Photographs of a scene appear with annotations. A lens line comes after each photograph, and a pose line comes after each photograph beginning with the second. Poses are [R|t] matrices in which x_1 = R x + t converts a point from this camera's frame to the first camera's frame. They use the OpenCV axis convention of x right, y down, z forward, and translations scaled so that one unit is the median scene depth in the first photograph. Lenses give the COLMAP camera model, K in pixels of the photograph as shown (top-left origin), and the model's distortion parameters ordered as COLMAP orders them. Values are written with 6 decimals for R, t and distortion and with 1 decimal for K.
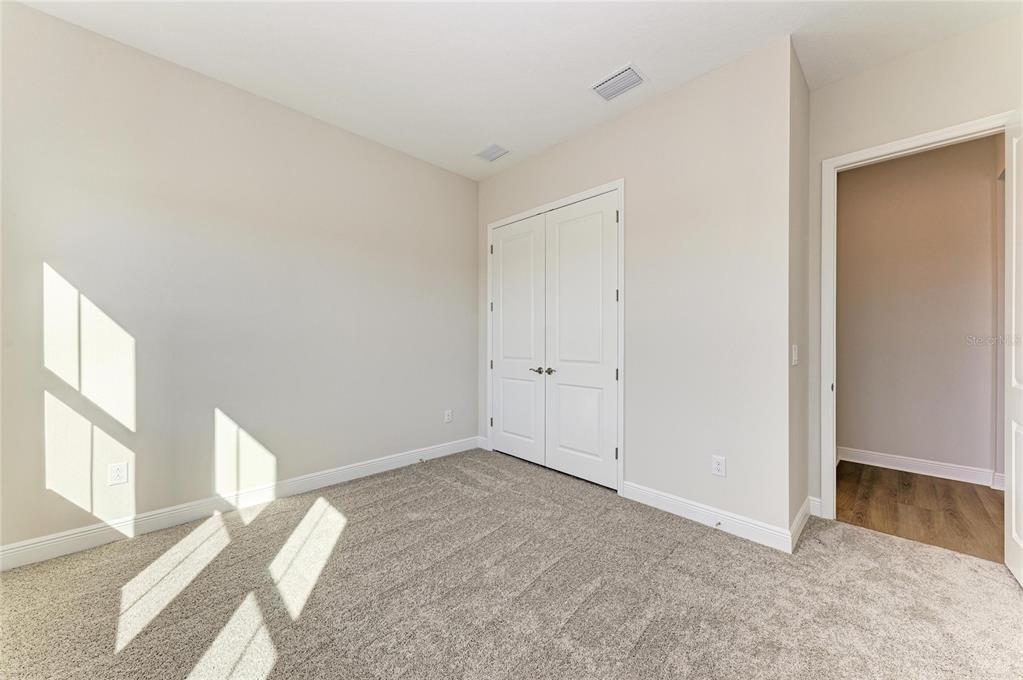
lens RADIAL K [[372.6, 0, 511.3], [0, 372.6, 337.3], [0, 0, 1]] dist [0.009662, -0.001331]
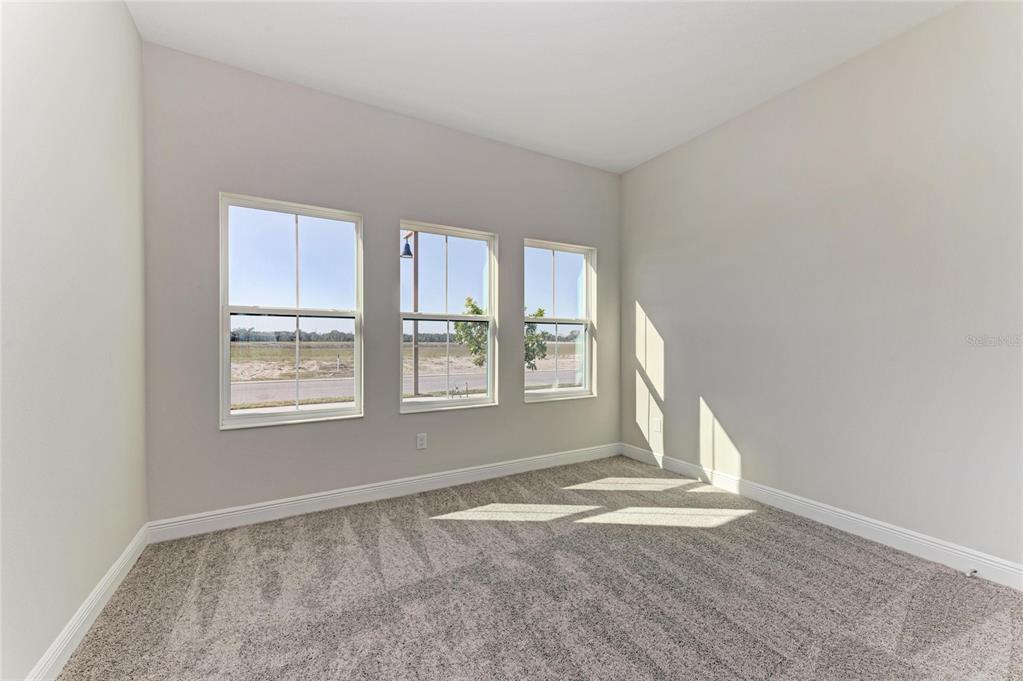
lens RADIAL K [[411.5, 0, 512.3], [0, 411.5, 341.0], [0, 0, 1]] dist [0.000754, 0.000011]
pose [[-0.267195, 0.001084, -0.963642, 0.806358], [0.000816, 0.999999, 0.000898, 0.000285], [0.963642, -0.000546, -0.267196, 0.853186]]
